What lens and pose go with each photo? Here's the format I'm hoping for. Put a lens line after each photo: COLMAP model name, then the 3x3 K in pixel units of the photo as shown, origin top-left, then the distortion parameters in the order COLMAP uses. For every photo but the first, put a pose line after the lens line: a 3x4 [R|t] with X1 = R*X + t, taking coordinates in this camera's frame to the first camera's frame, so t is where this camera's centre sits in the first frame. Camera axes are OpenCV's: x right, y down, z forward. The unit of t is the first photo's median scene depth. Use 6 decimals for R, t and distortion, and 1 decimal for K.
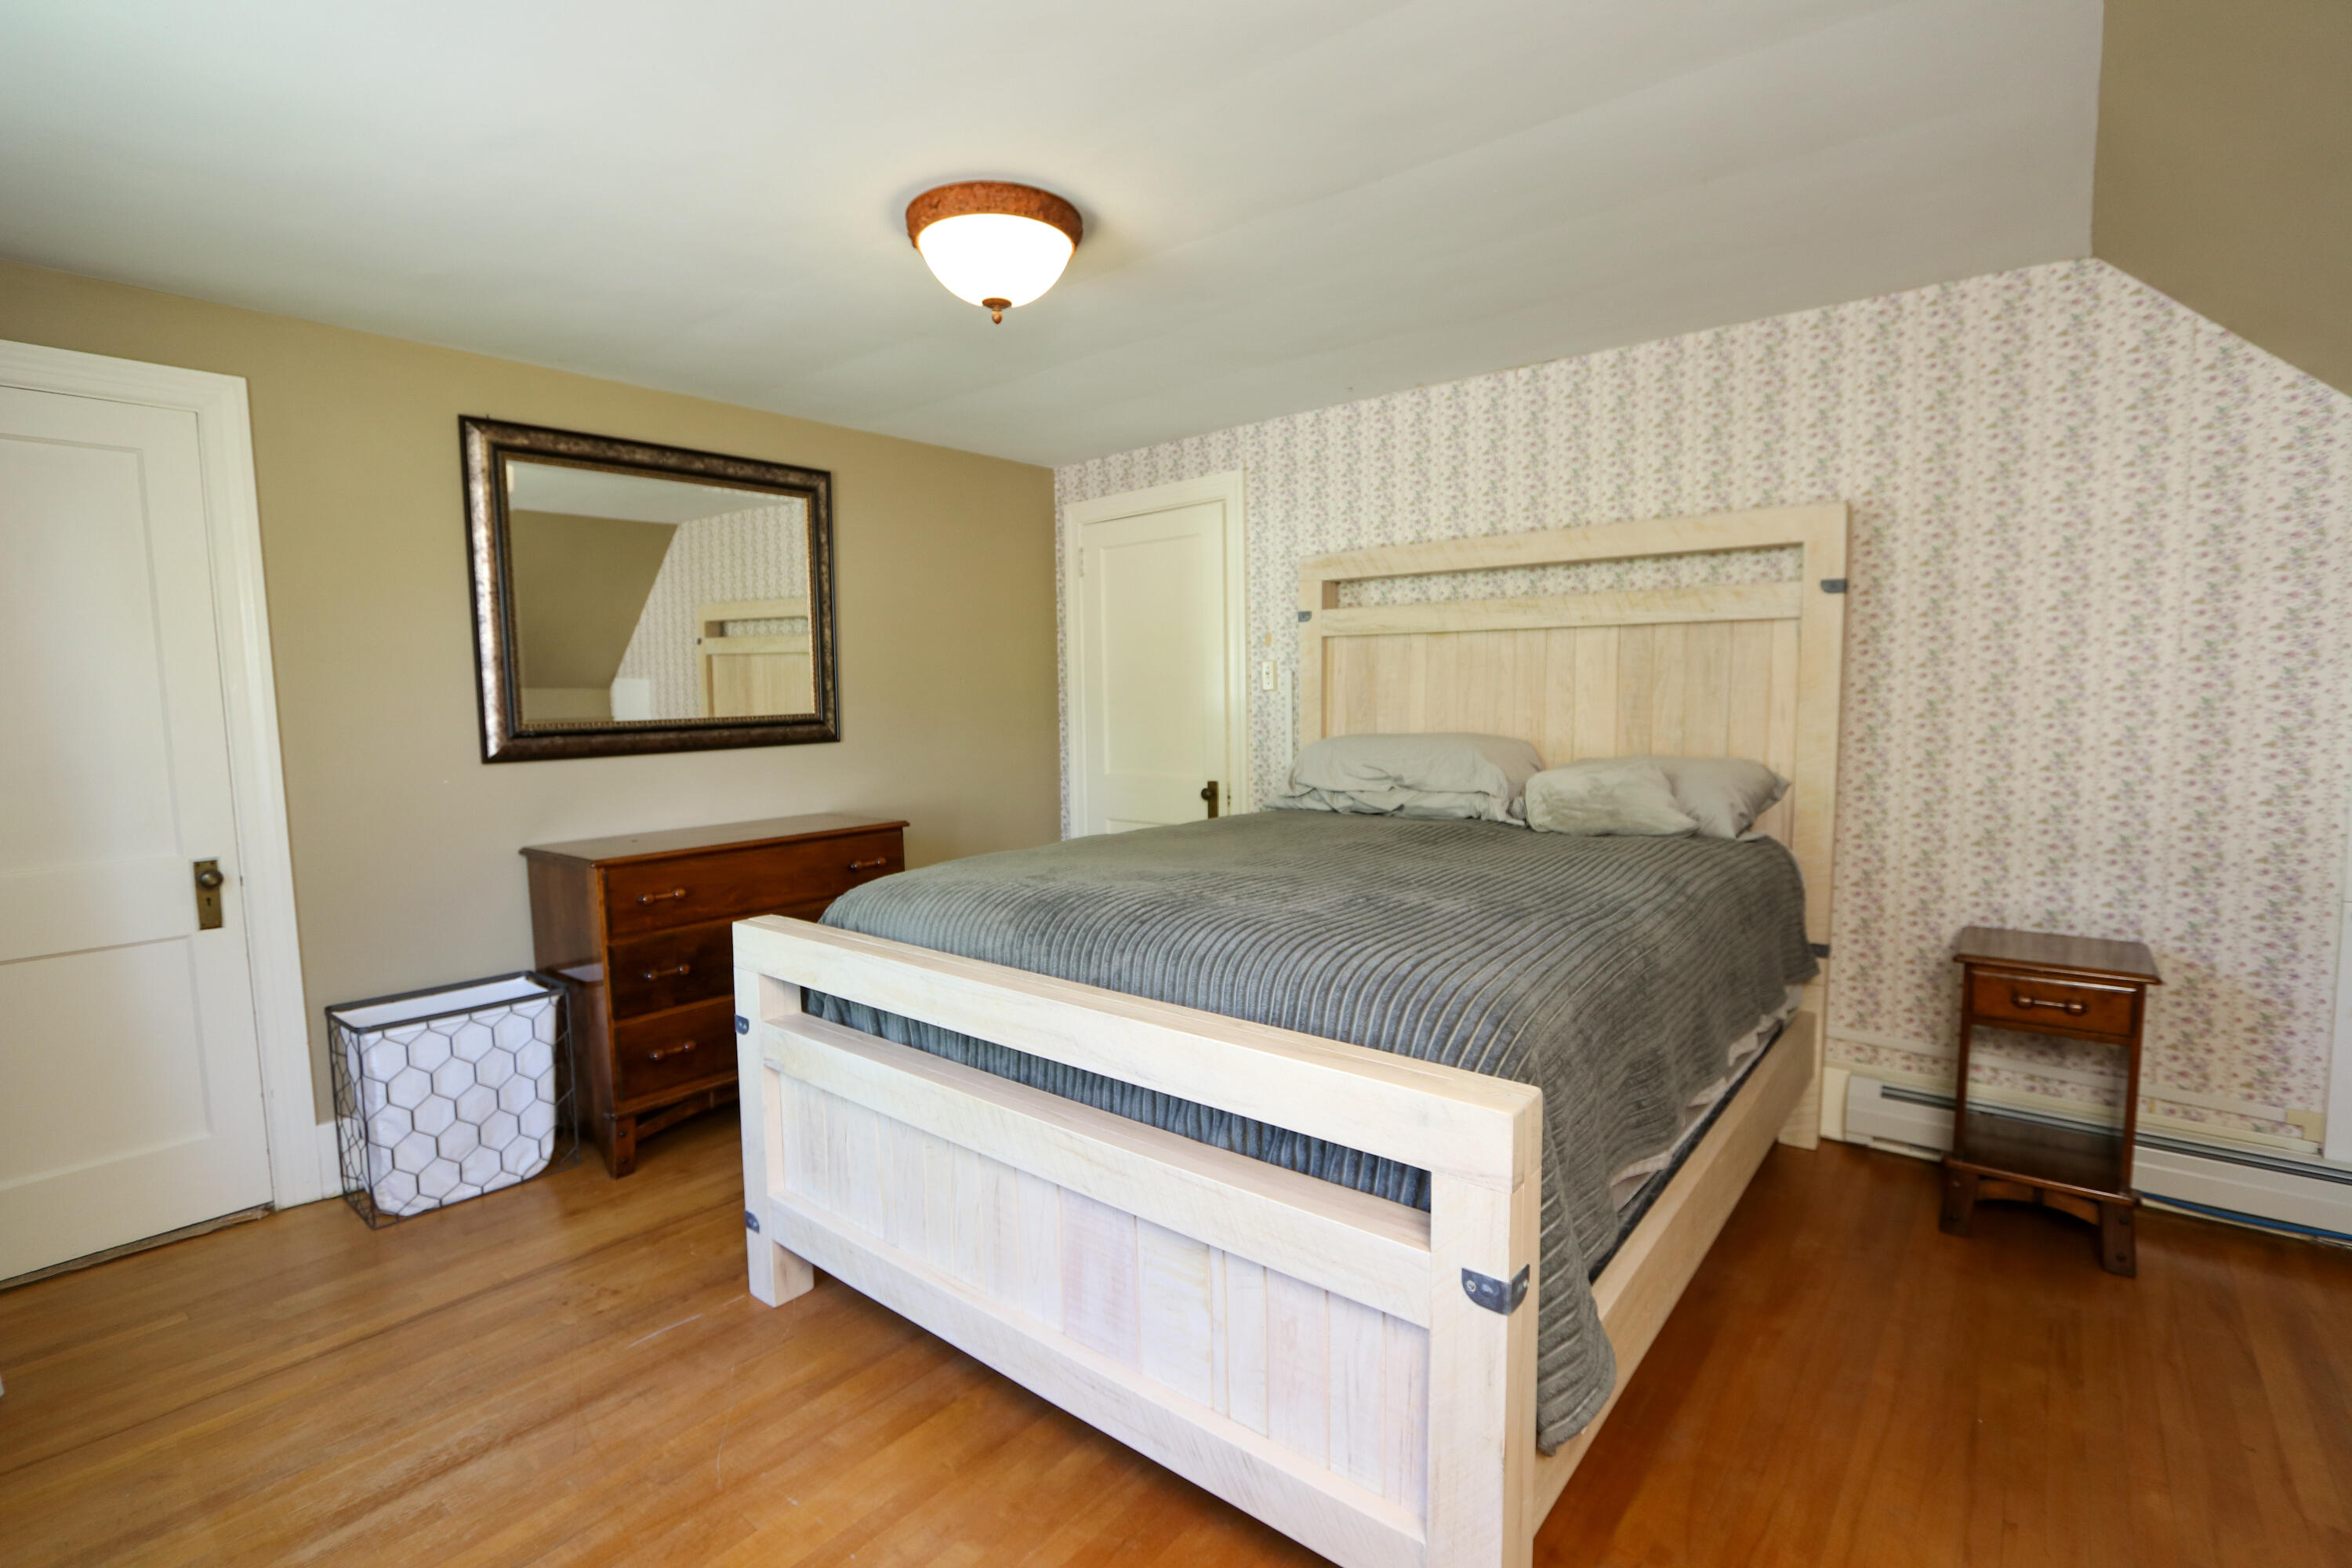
lens RADIAL K [[1084.1, 0, 1176.0], [0, 1084.1, 784.0], [0, 0, 1]] dist [-0.005751, 0.001502]
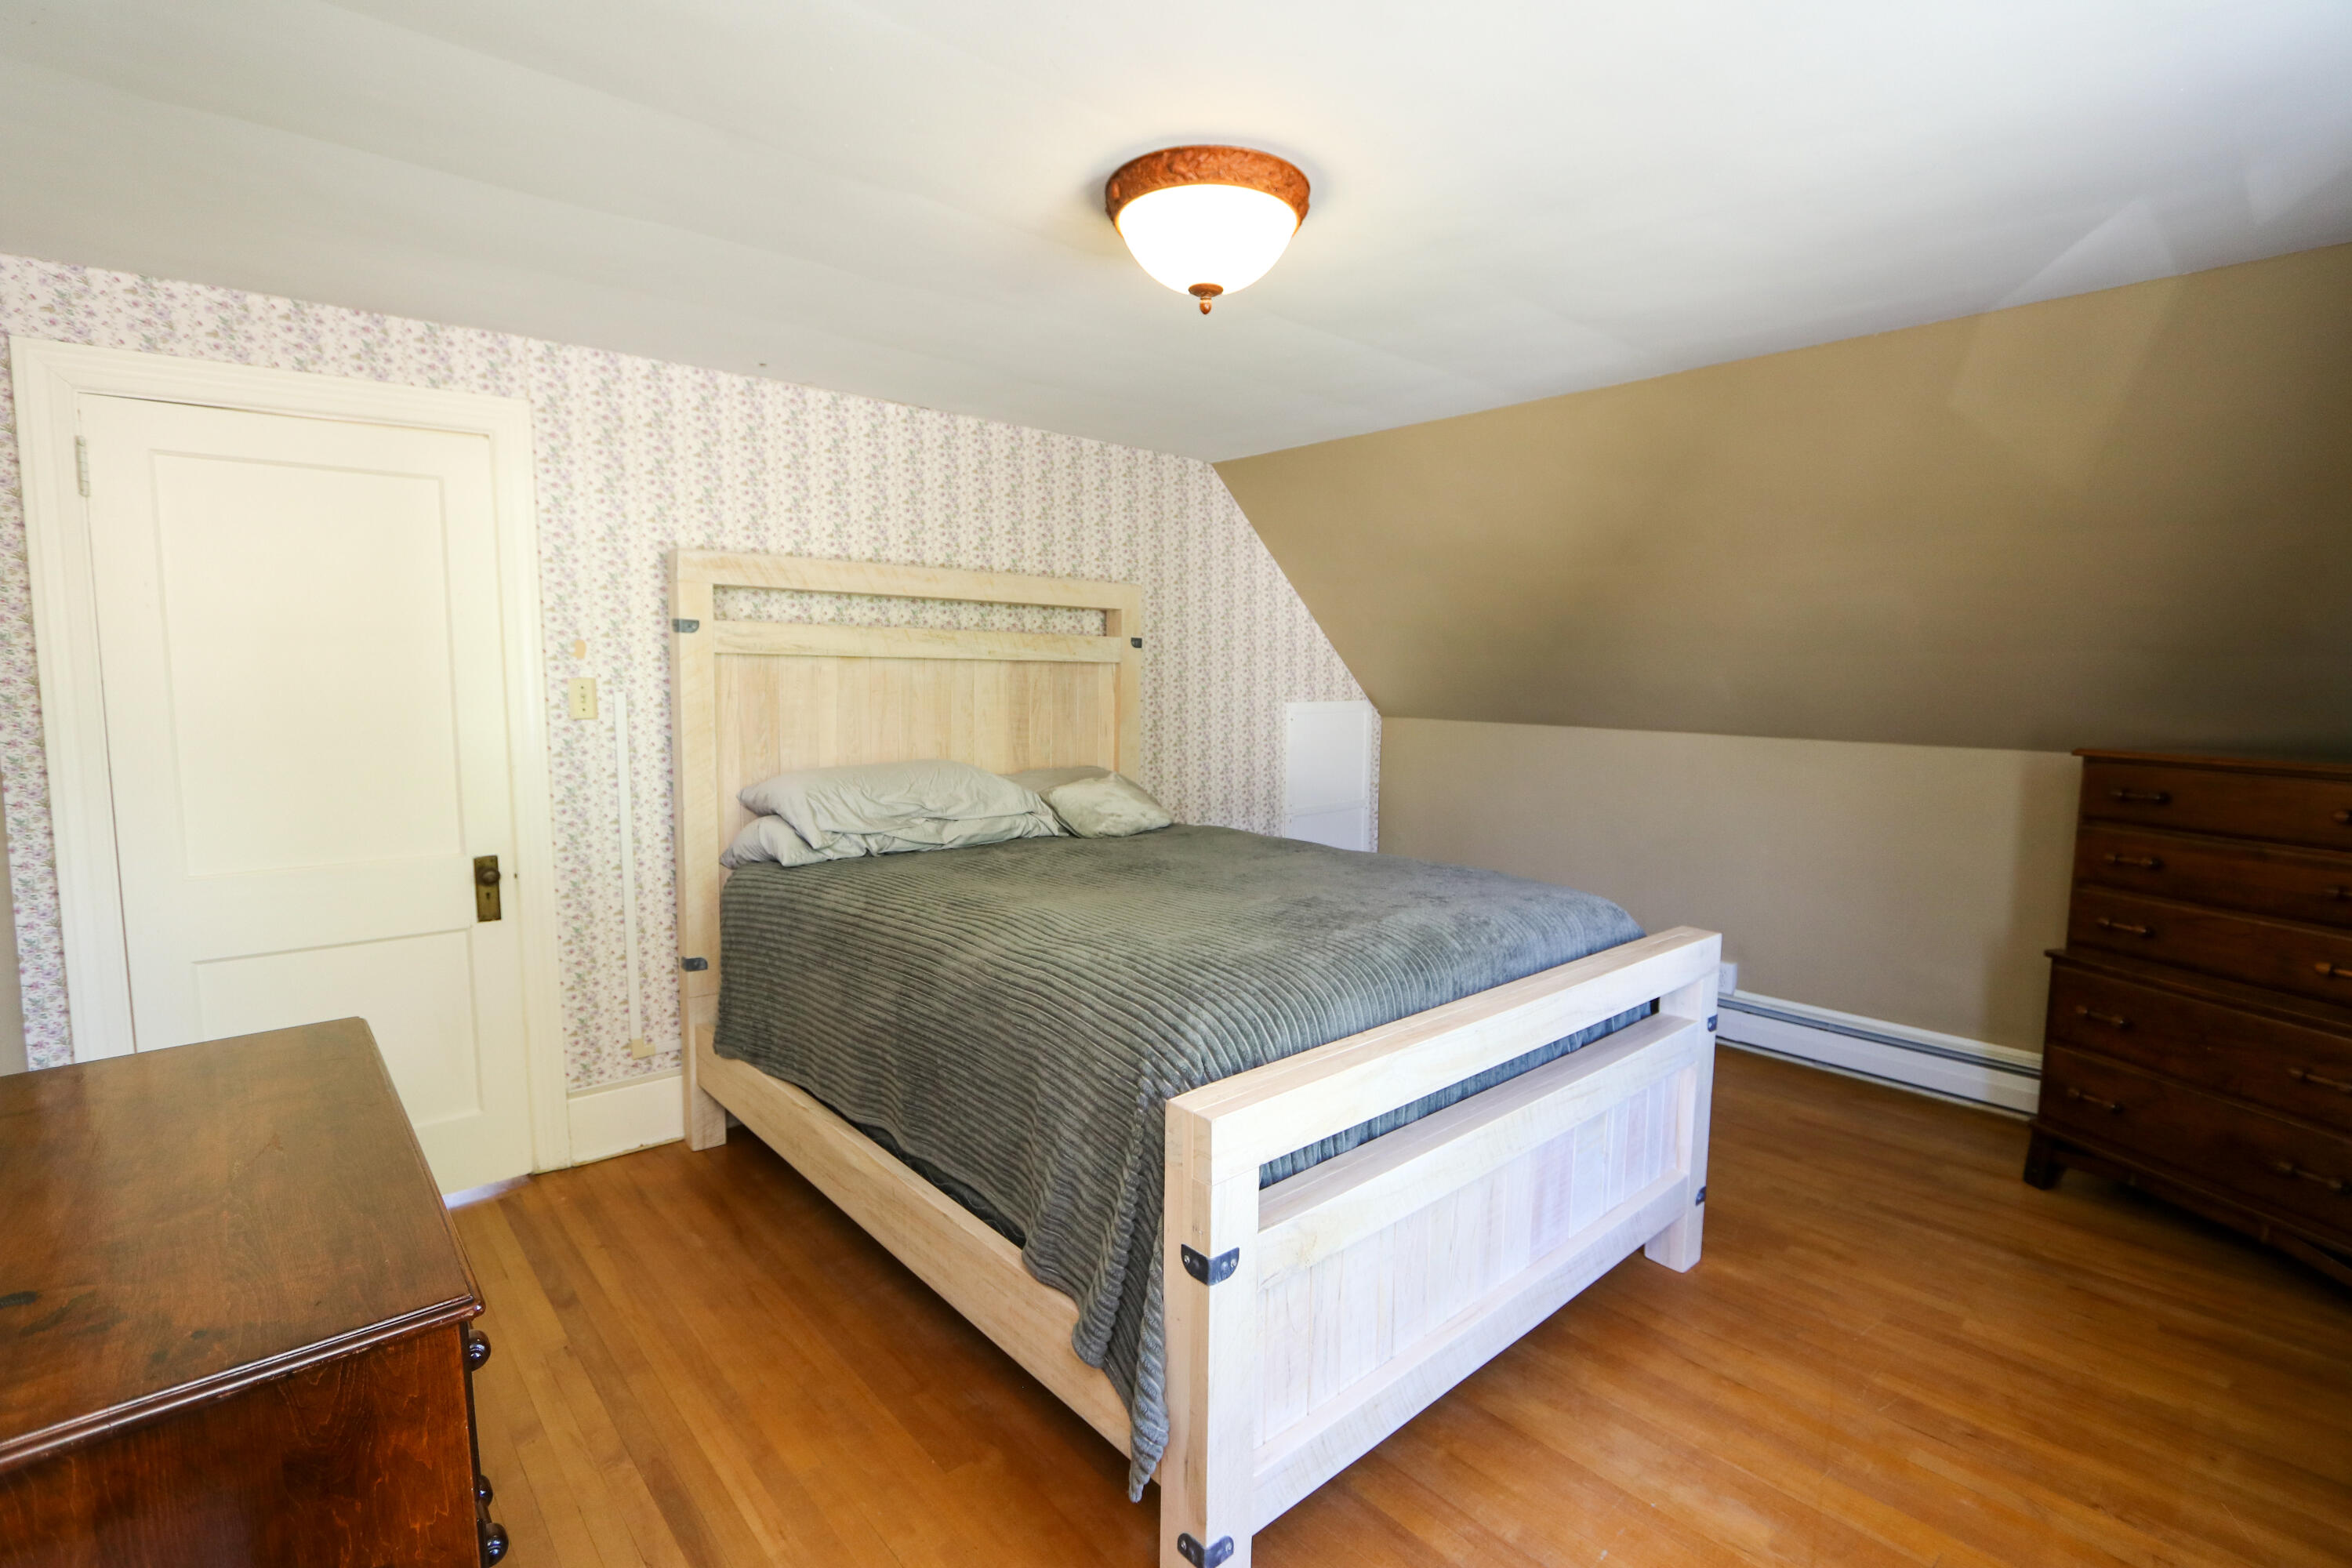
lens RADIAL K [[1077.0, 0, 1168.4], [0, 1077.0, 788.9], [0, 0, 1]] dist [-0.011320, 0.000130]
pose [[0.171928, -0.085547, 0.981388, -0.632868], [0.076845, 0.994351, 0.073215, -0.070574], [-0.982108, 0.062827, 0.177531, 0.554940]]
